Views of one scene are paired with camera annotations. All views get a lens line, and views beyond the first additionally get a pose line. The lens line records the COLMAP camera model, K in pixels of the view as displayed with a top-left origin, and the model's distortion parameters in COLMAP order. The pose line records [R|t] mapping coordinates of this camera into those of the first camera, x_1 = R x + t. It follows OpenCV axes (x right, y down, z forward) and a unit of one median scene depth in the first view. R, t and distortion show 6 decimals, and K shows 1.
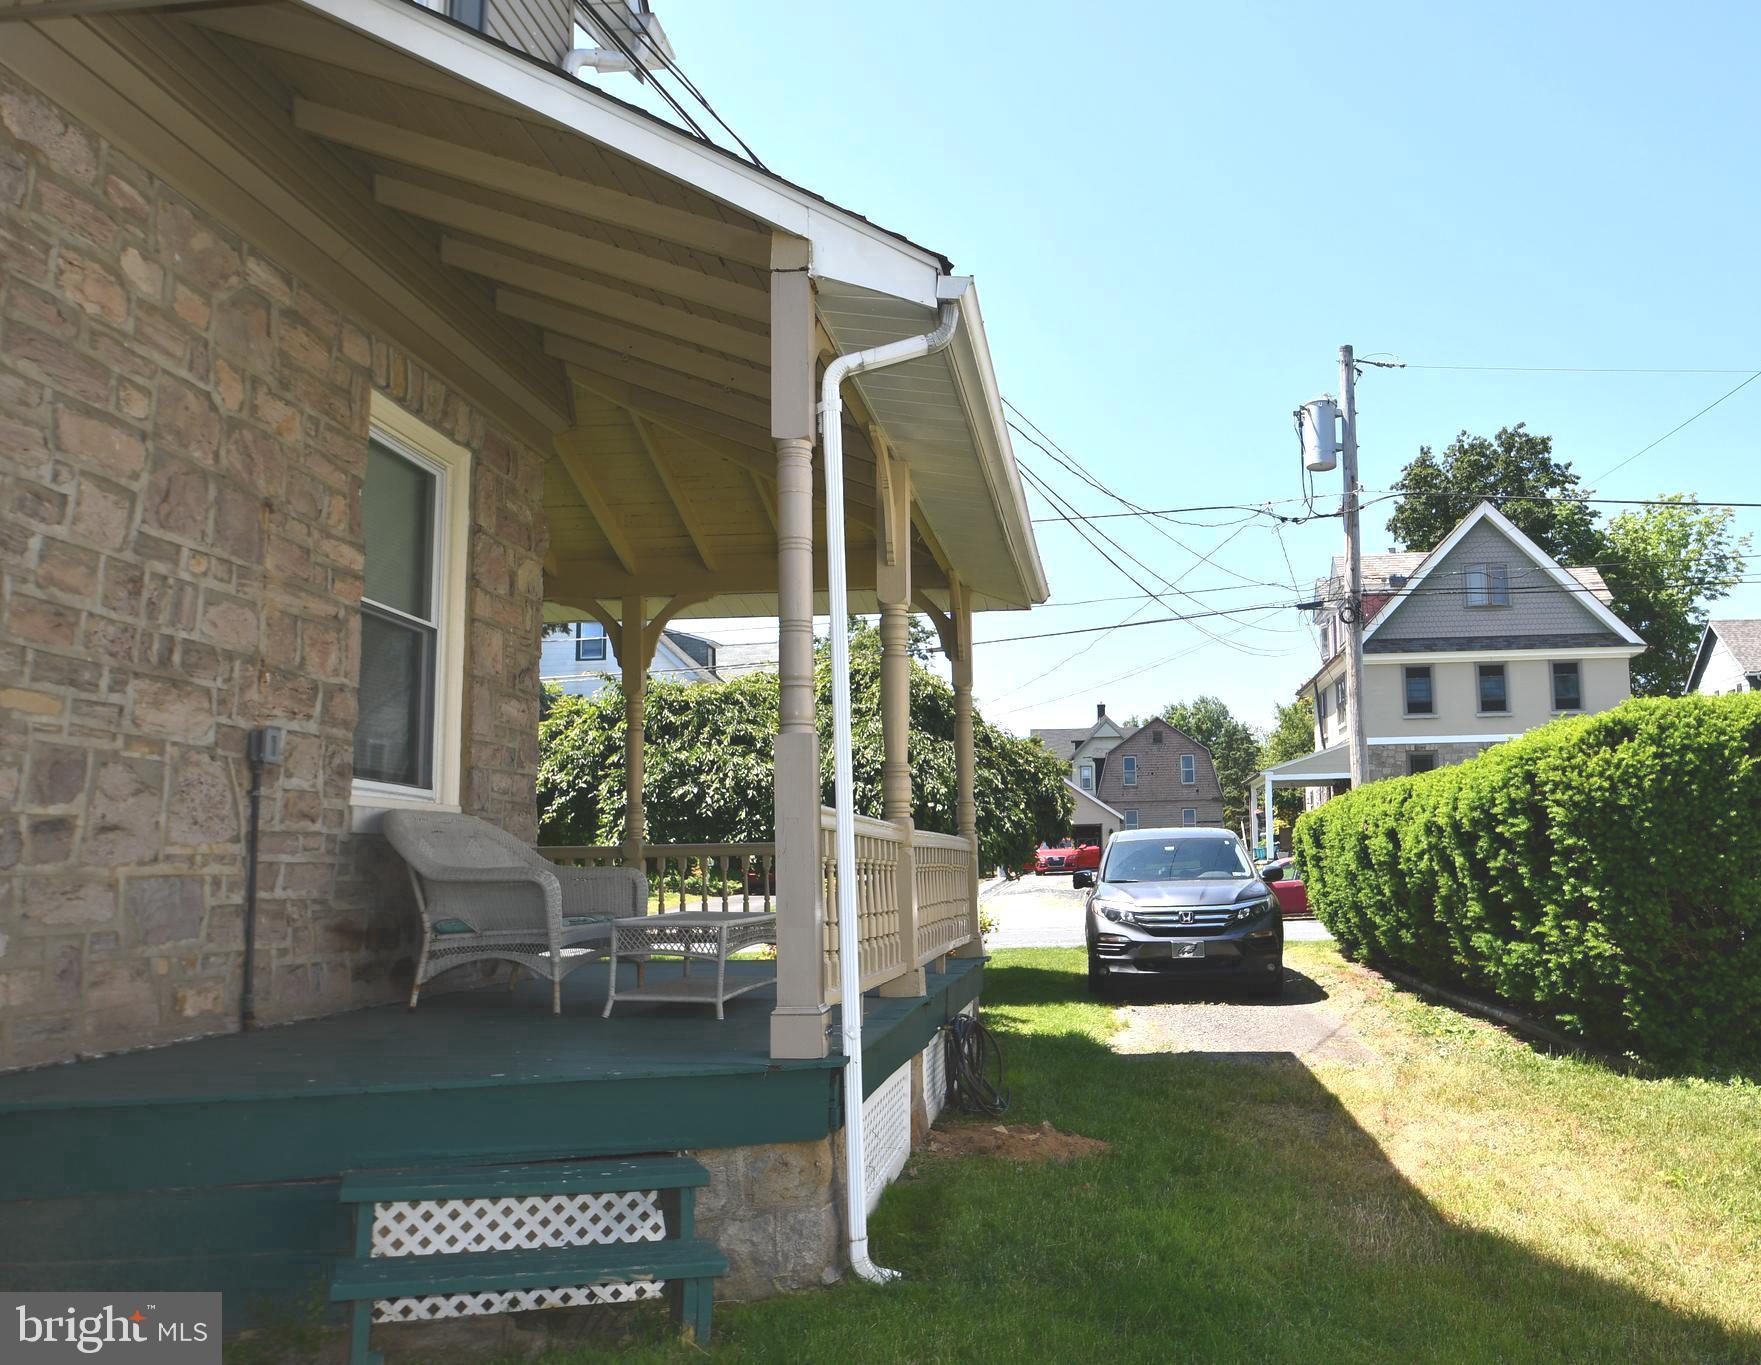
lens RADIAL K [[1419.1, 0, 966.9], [0, 1419.1, 709.6], [0, 0, 1]] dist [-0.049598, 0.010791]
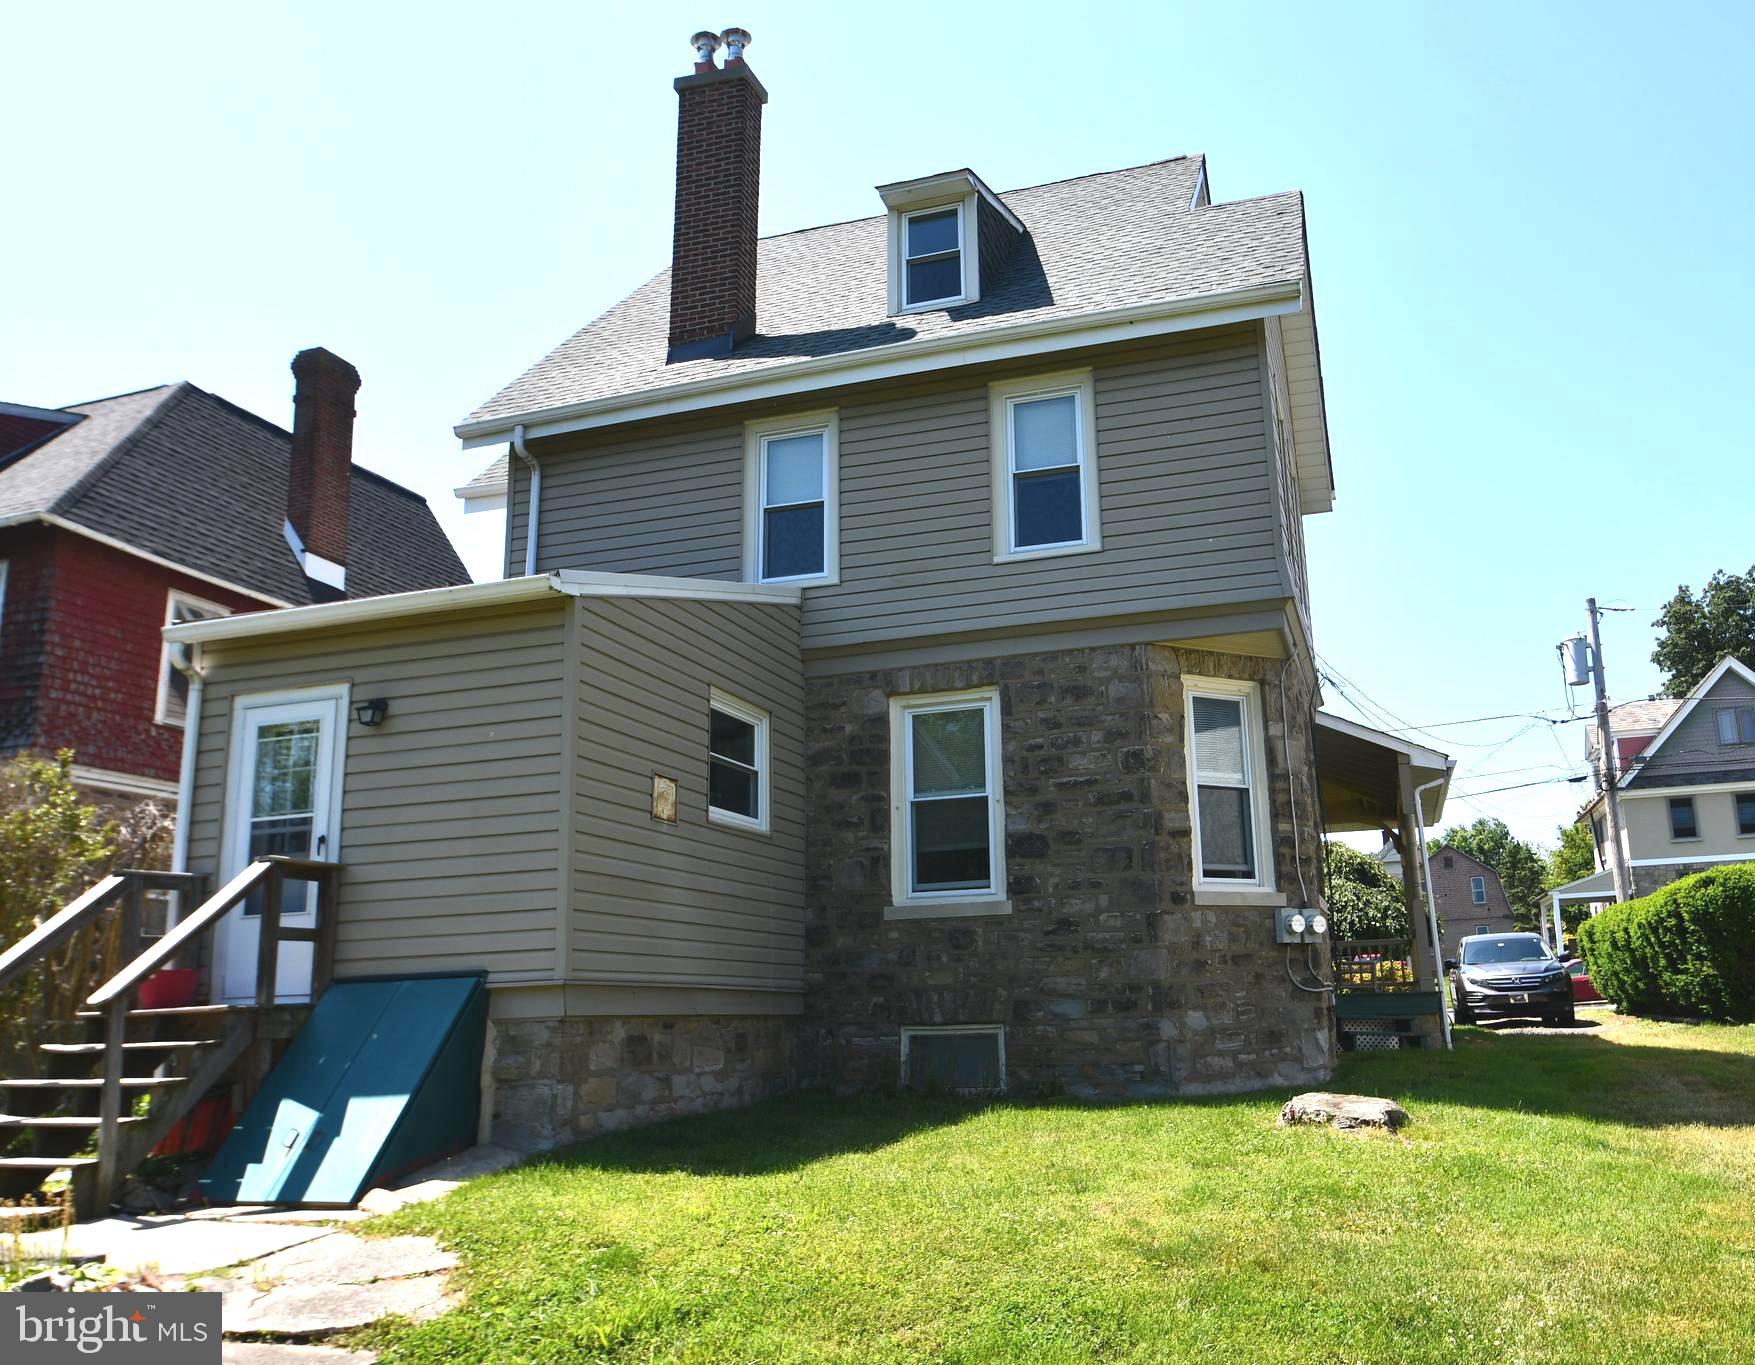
lens RADIAL K [[1414.2, 0, 954.0], [0, 1414.2, 702.5], [0, 0, 1]] dist [-0.049598, 0.010791]
pose [[0.981279, -0.054949, -0.184586, -0.060446], [0.037049, 0.994391, -0.099063, -0.017272], [0.188994, 0.090370, 0.977811, -0.278061]]
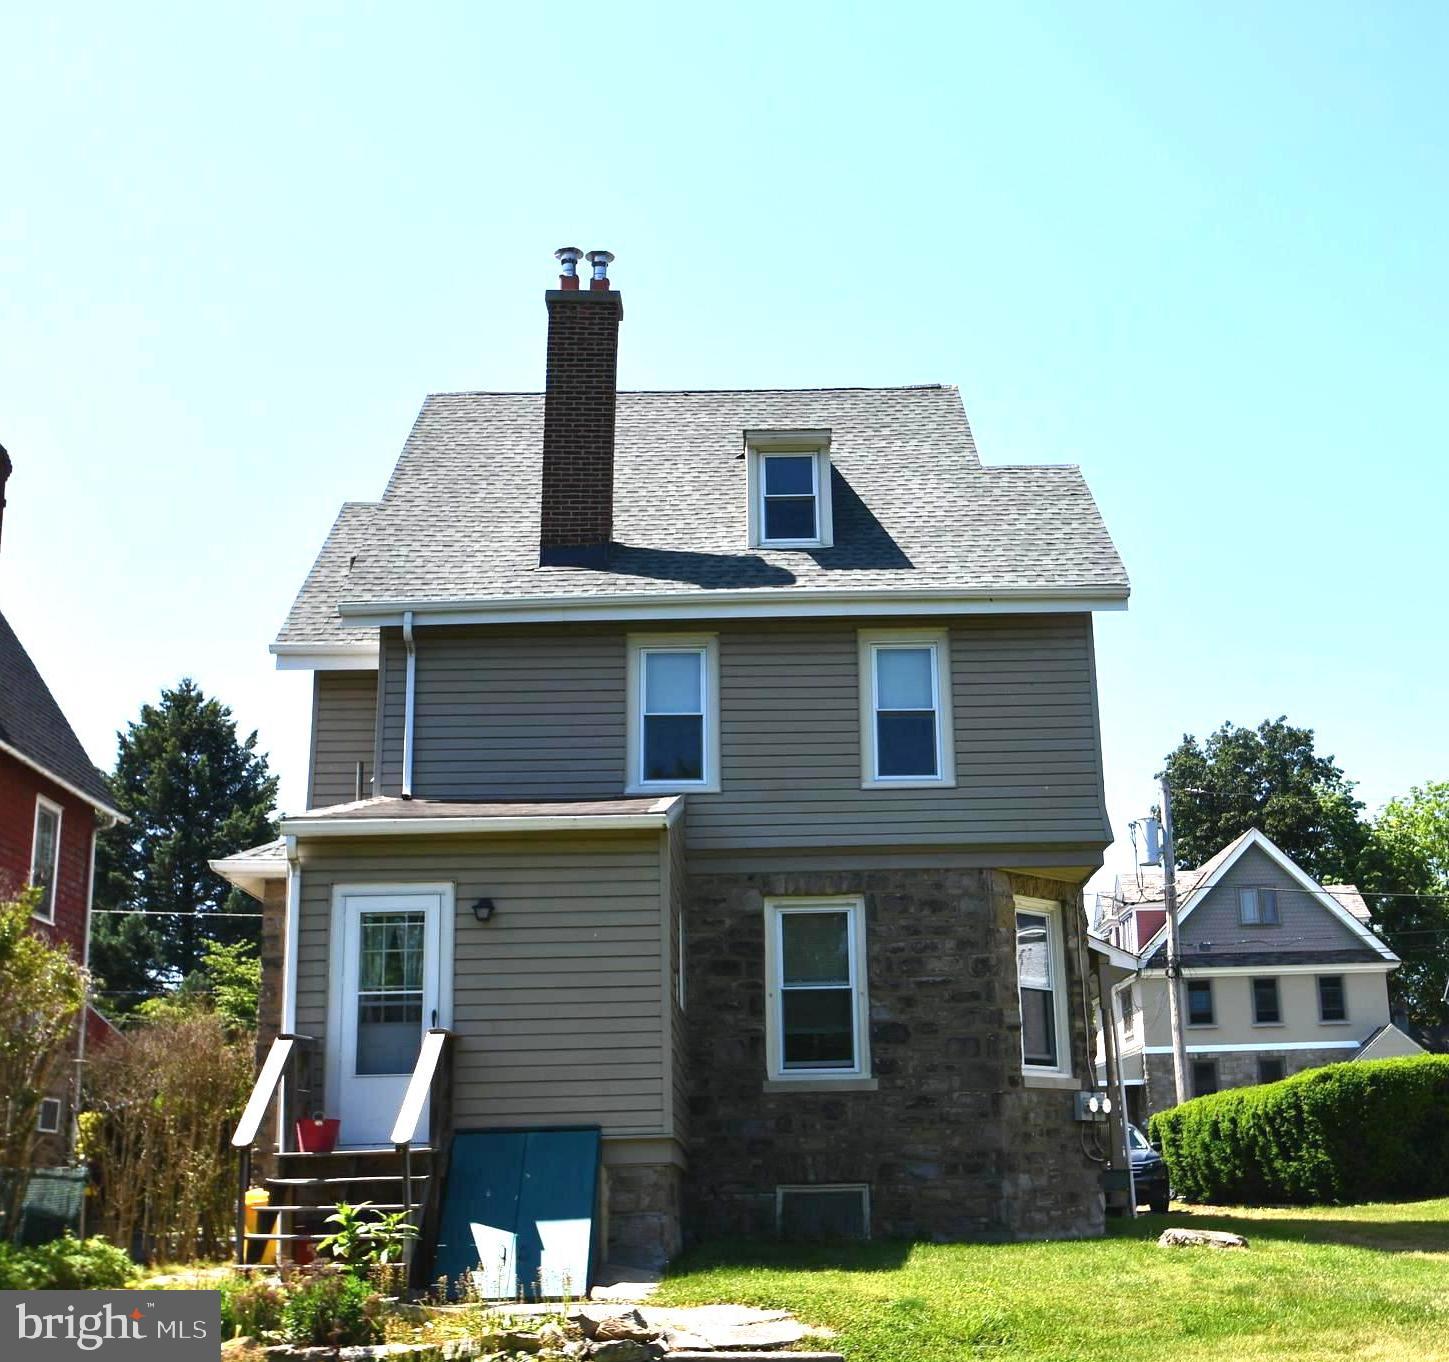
lens RADIAL K [[1888.2, 0, 729.2], [0, 1888.2, 683.1], [0, 0, 1]] dist [-0.084663, 0.000000]
pose [[0.996314, 0.021201, 0.083123, -0.170734], [-0.007847, 0.987441, -0.157796, -0.026986], [-0.085425, 0.156562, 0.983967, -0.437408]]
